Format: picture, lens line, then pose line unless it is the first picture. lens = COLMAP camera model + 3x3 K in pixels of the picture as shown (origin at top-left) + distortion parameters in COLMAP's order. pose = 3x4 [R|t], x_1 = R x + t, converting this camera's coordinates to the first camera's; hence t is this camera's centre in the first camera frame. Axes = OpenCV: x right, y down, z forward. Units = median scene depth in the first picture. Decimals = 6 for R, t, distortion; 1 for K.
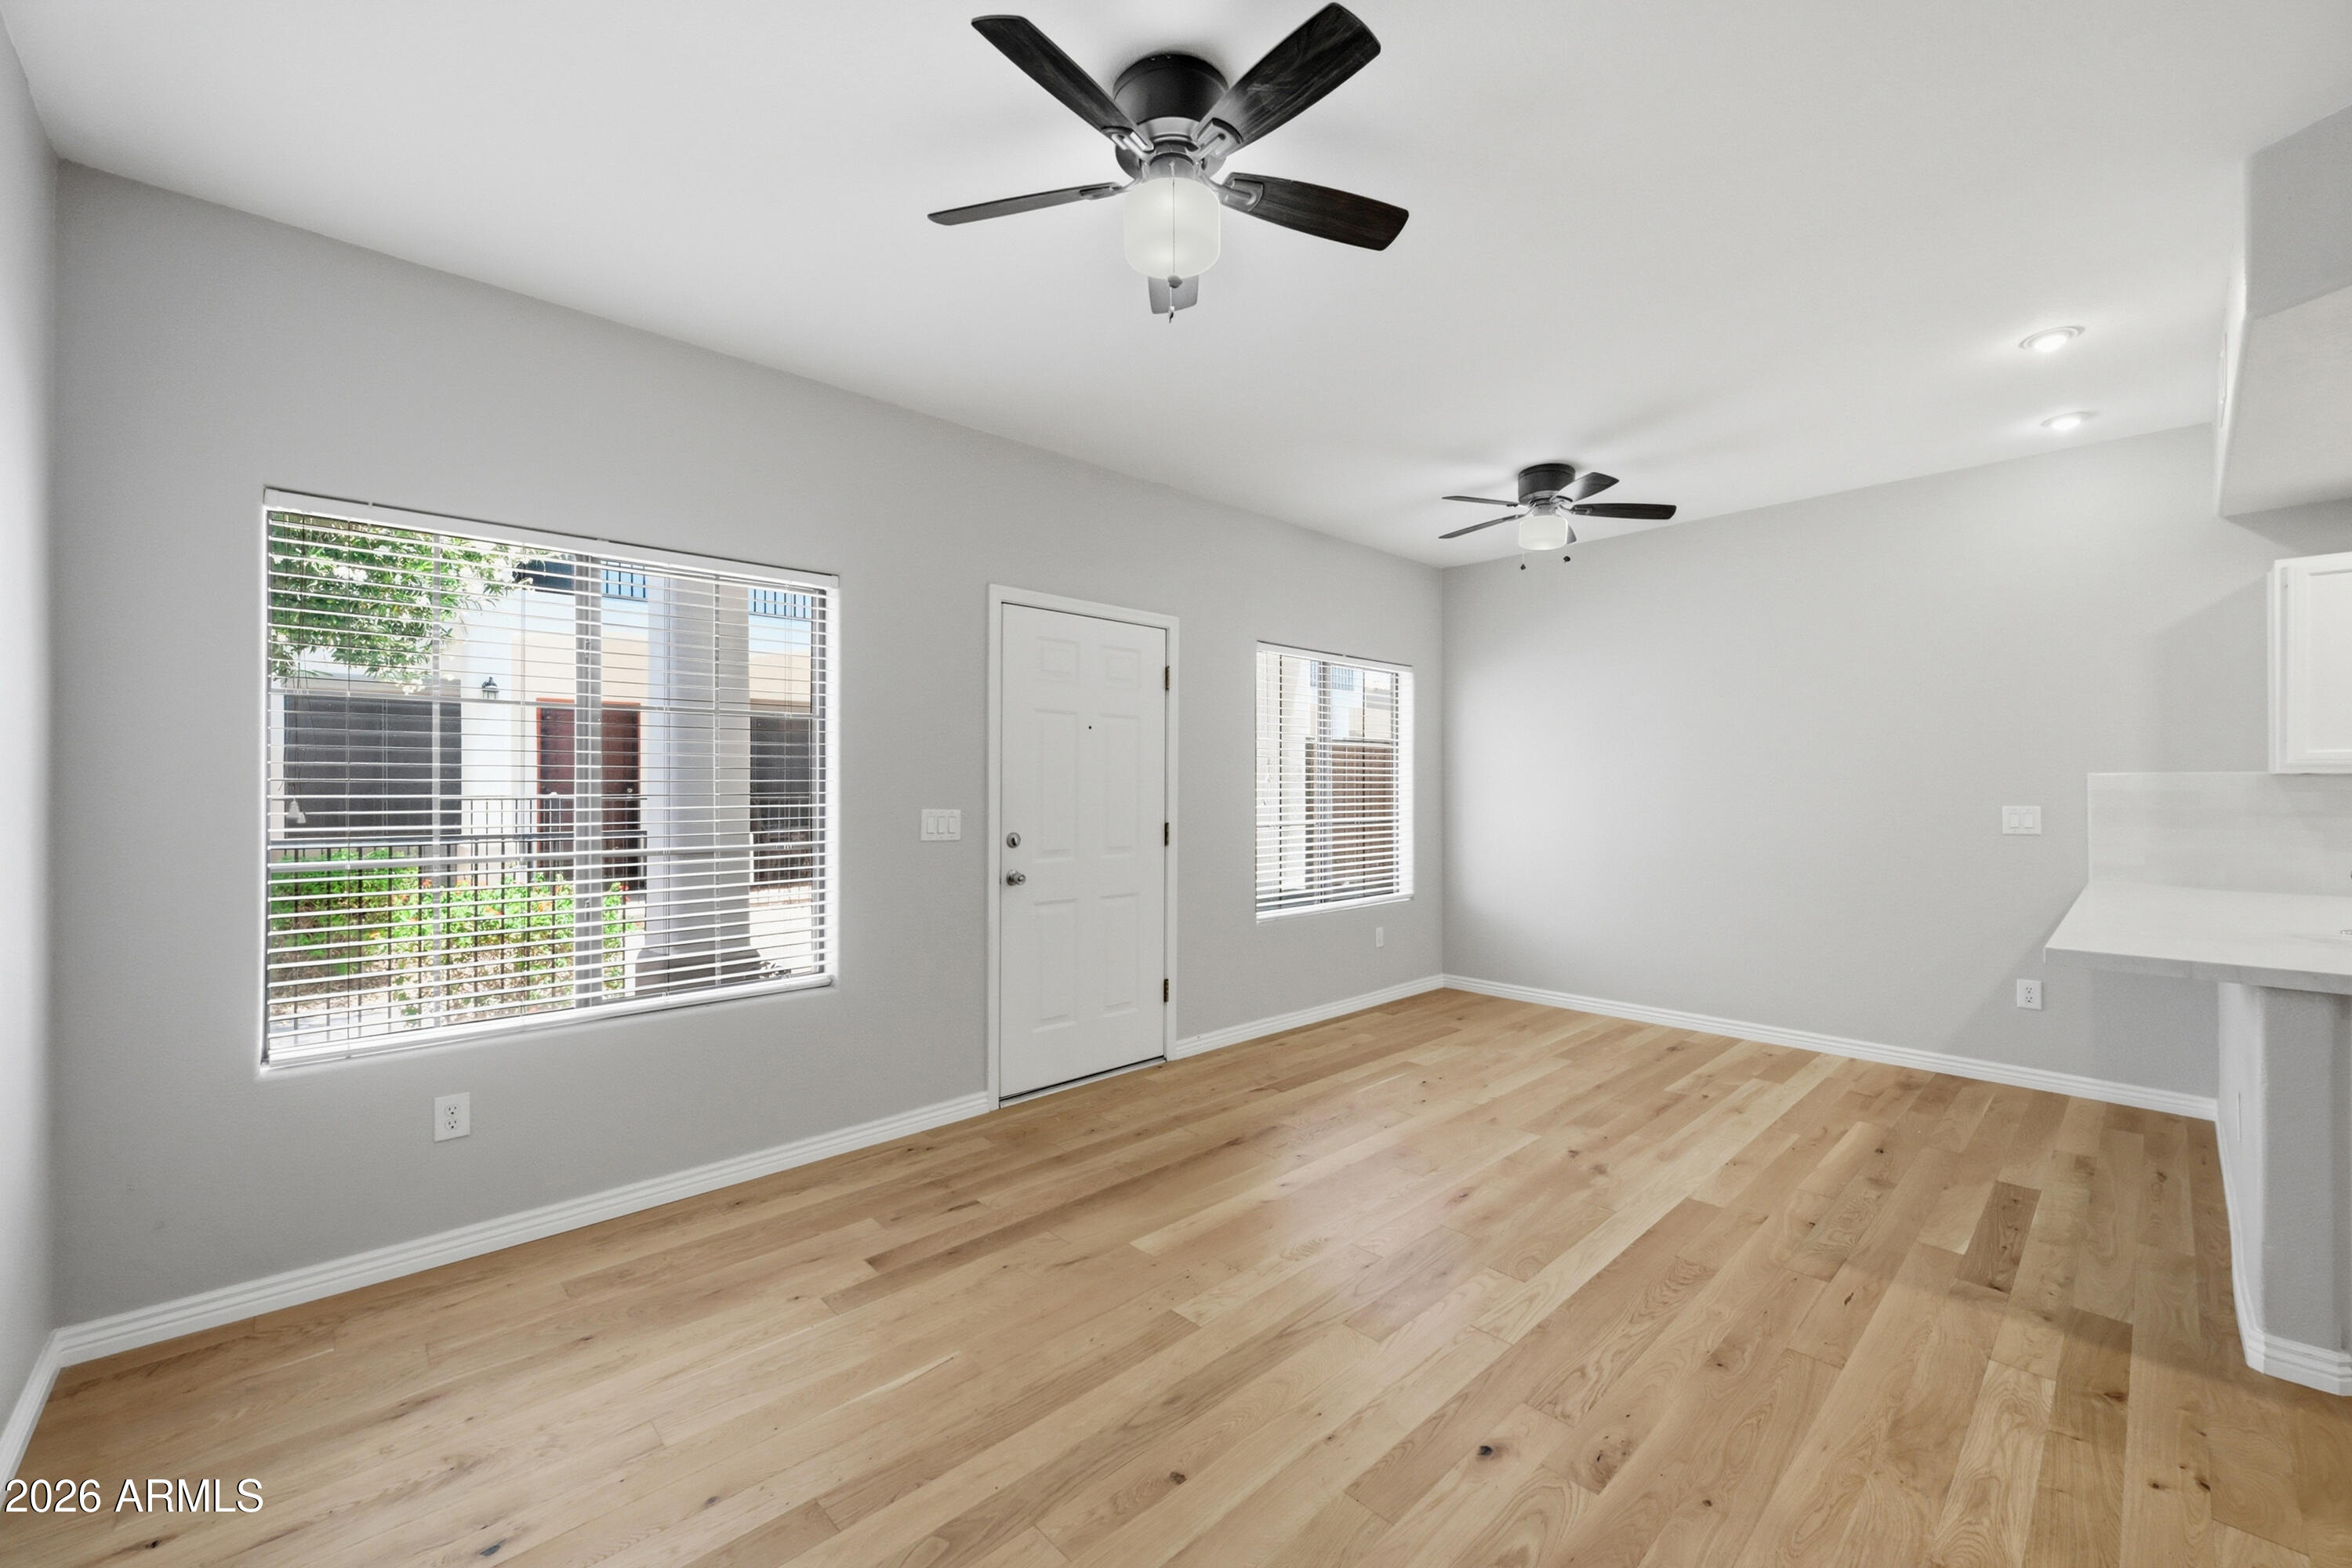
lens RADIAL K [[935.4, 0, 1171.4], [0, 935.4, 784.9], [0, 0, 1]] dist [0.001187, 0.000266]
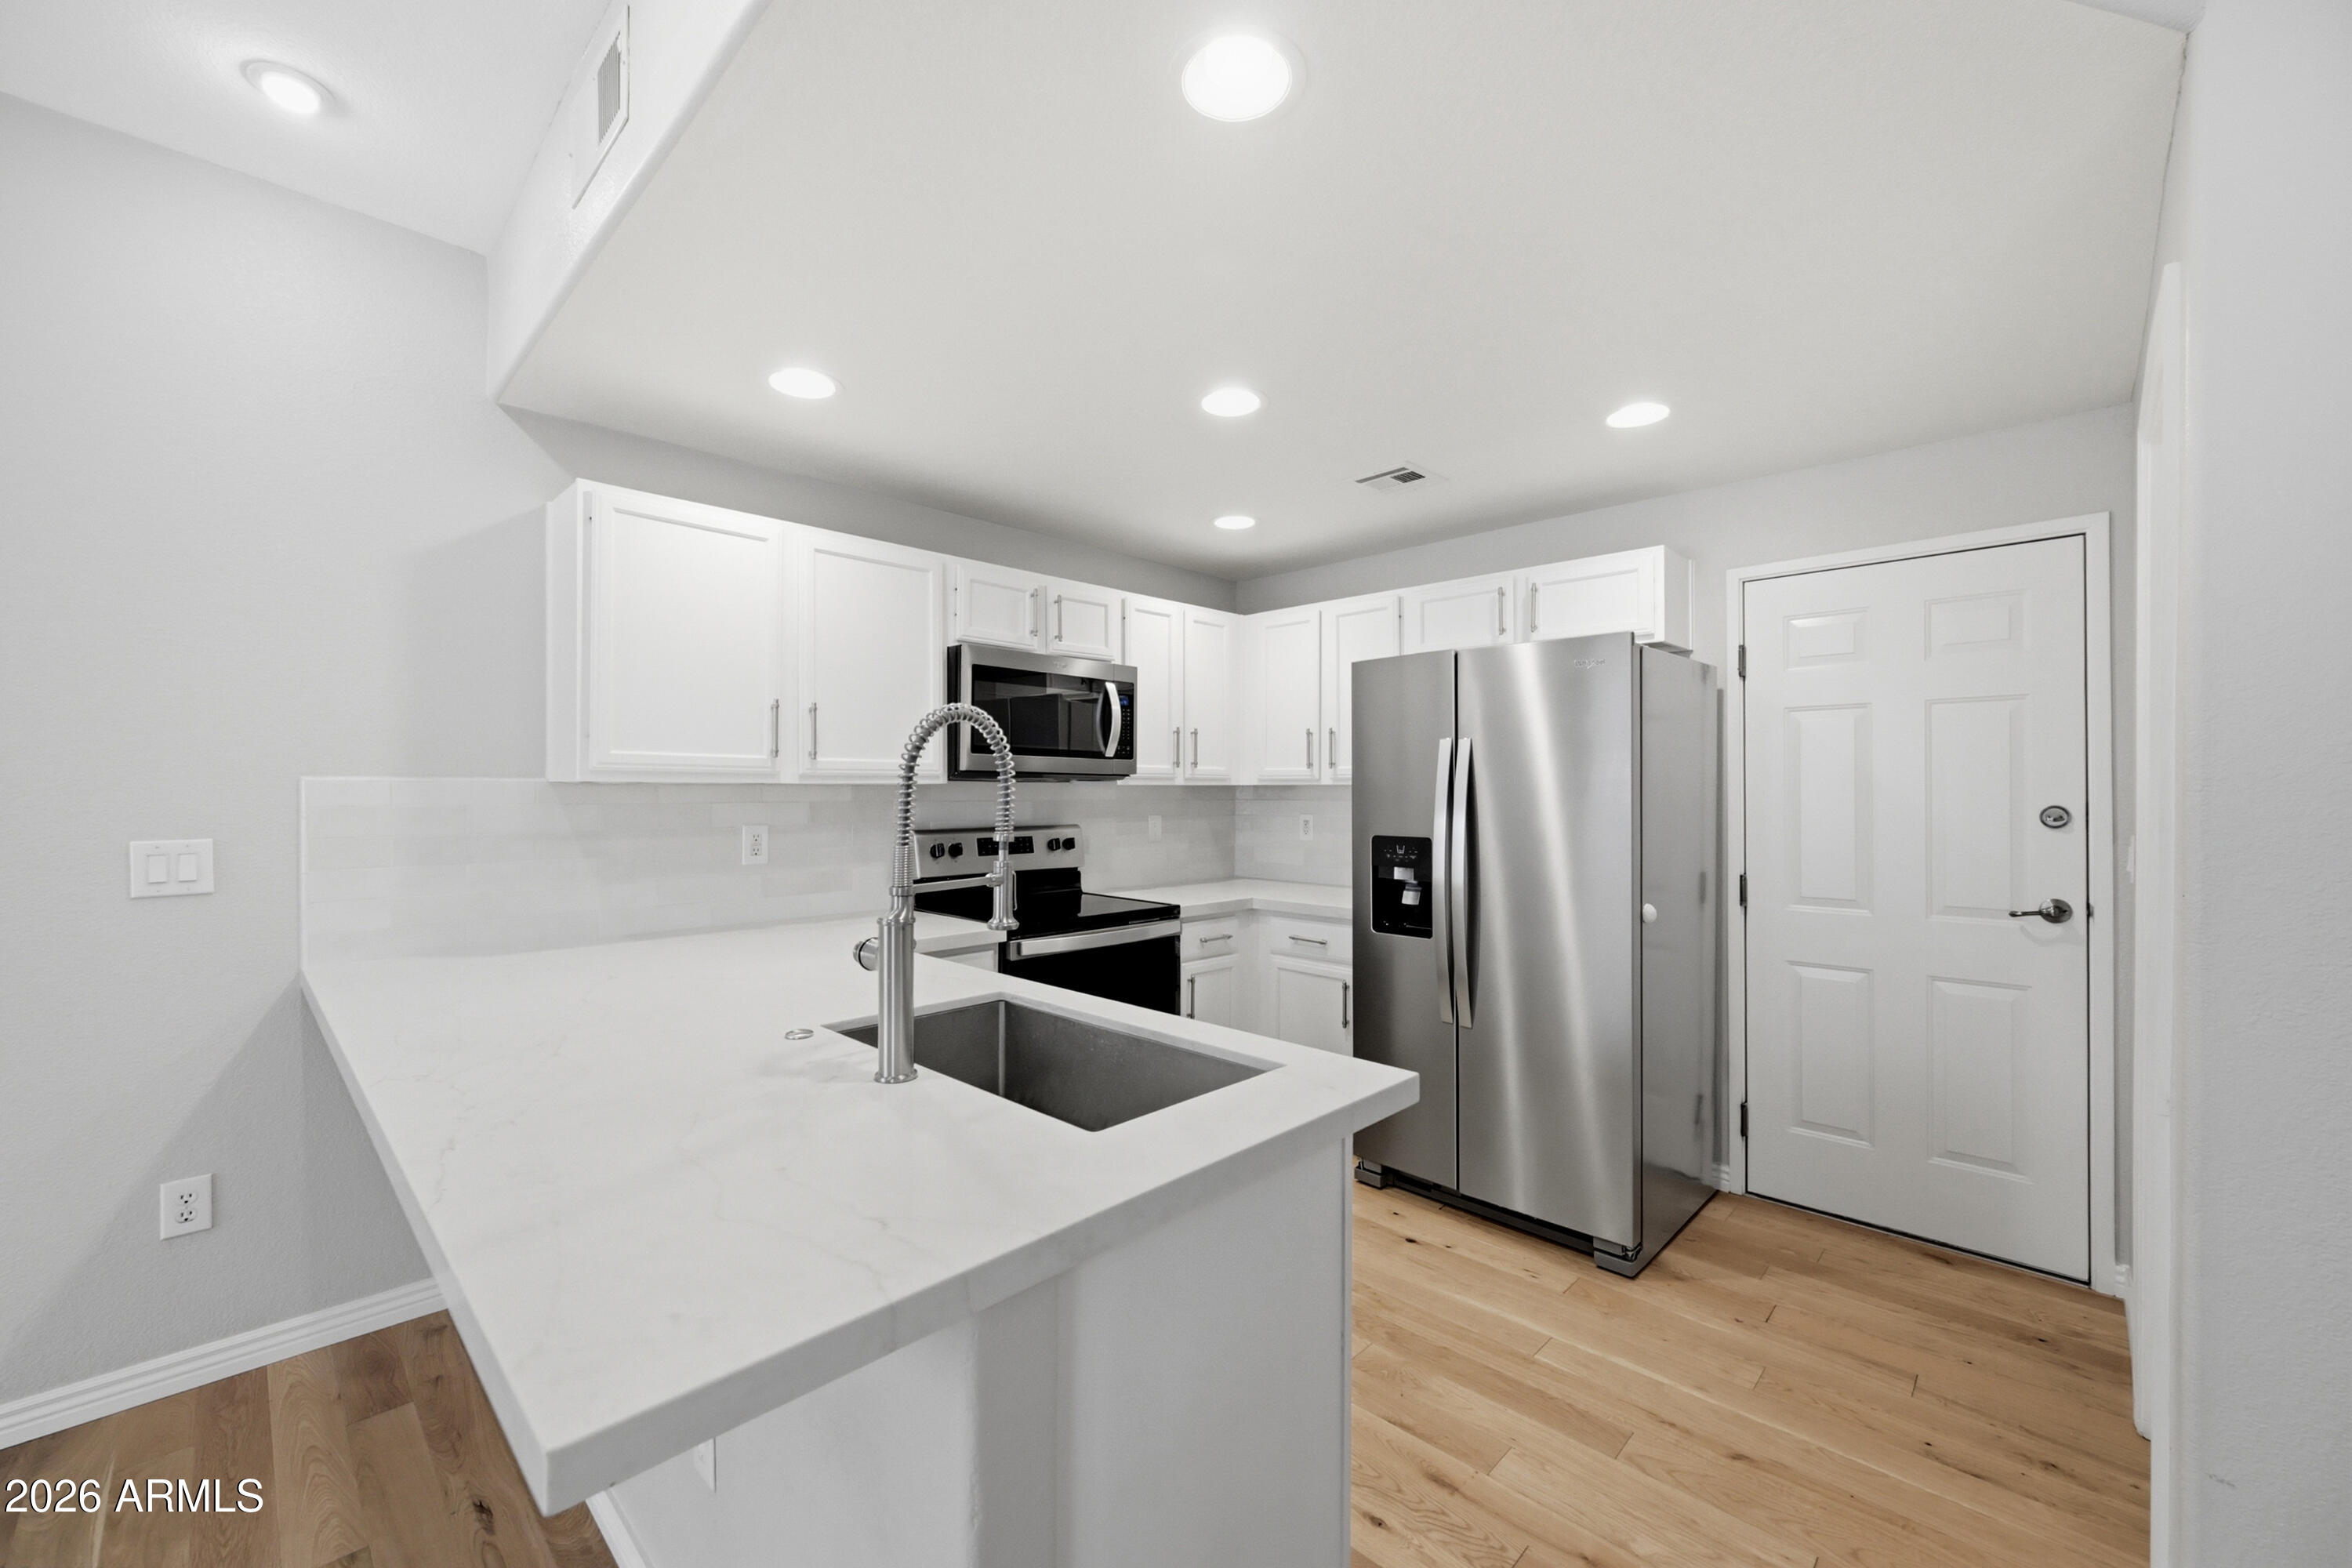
lens RADIAL K [[935.4, 0, 1171.4], [0, 935.4, 784.9], [0, 0, 1]] dist [0.001187, 0.000266]
pose [[-0.041336, 0.007290, 0.999119, 0.405512], [-0.002096, 0.999971, -0.007383, -0.004646], [-0.999143, -0.002399, -0.041319, 0.516146]]
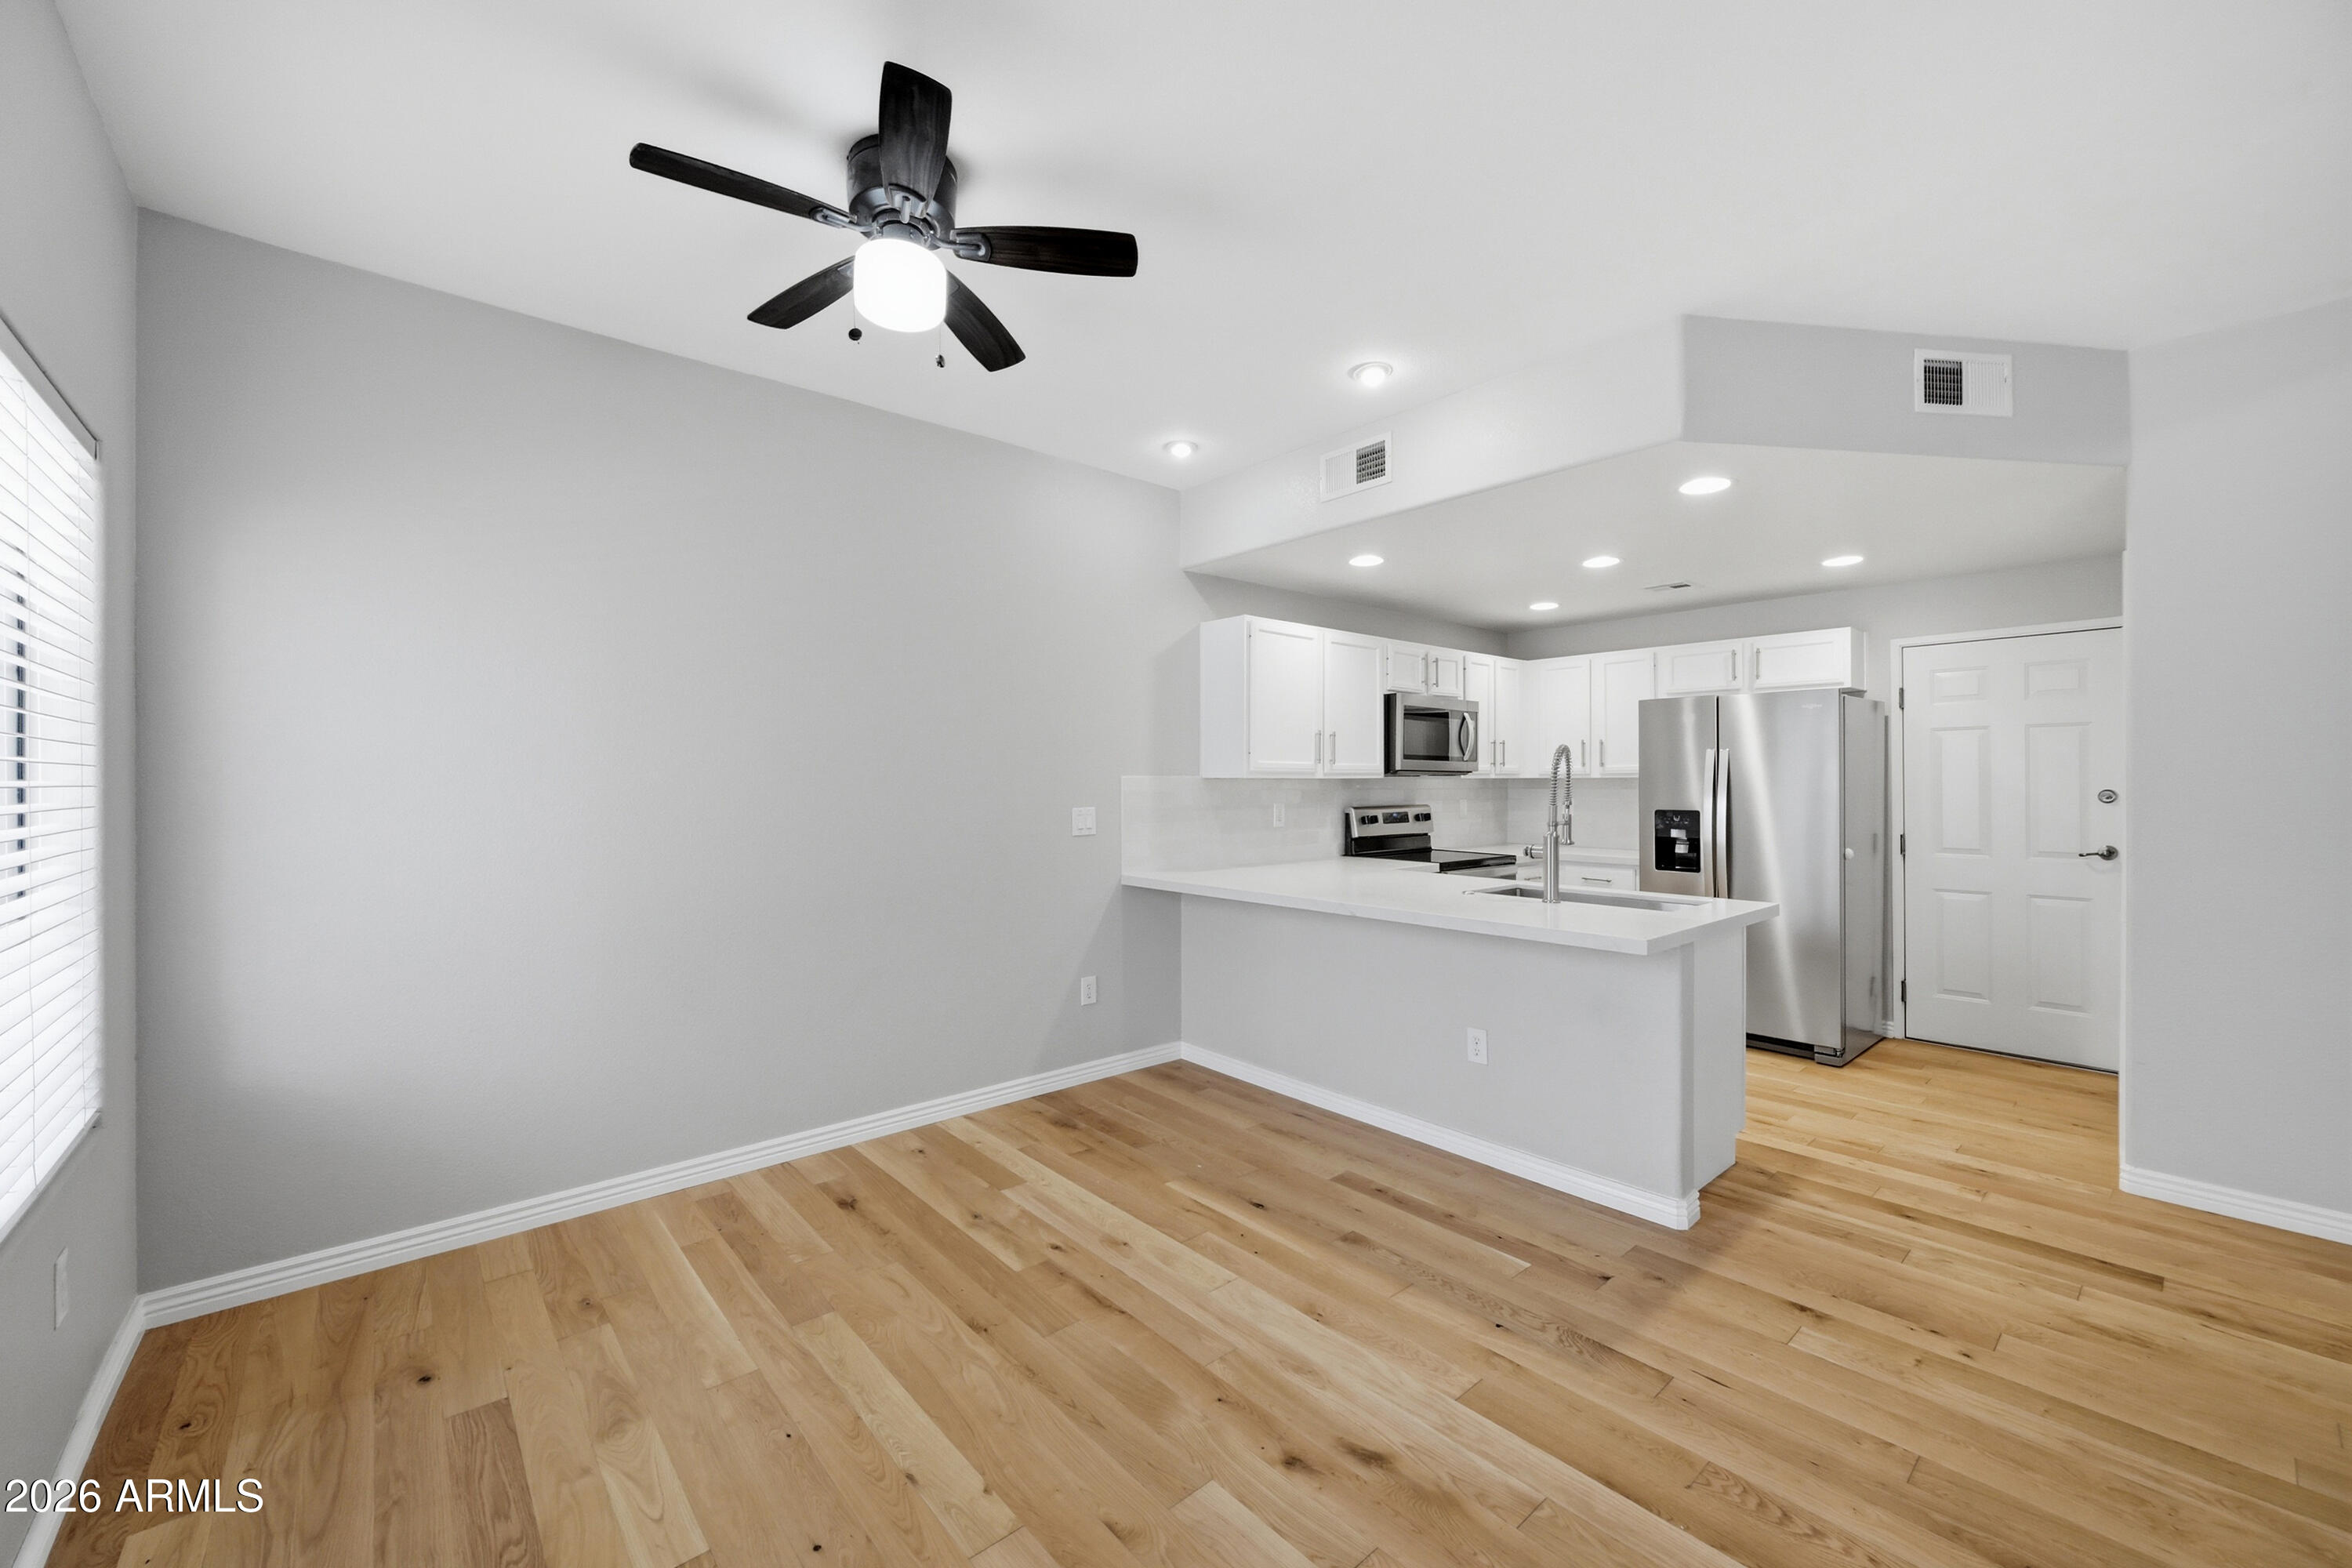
lens RADIAL K [[925.4, 0, 1173.6], [0, 925.4, 777.6], [0, 0, 1]] dist [0.000236, 0.000060]
pose [[0.042068, 0.006009, 0.999097, -0.102376], [0.000526, 0.999982, -0.006037, -0.004160], [-0.999115, 0.000780, 0.042064, 0.924219]]
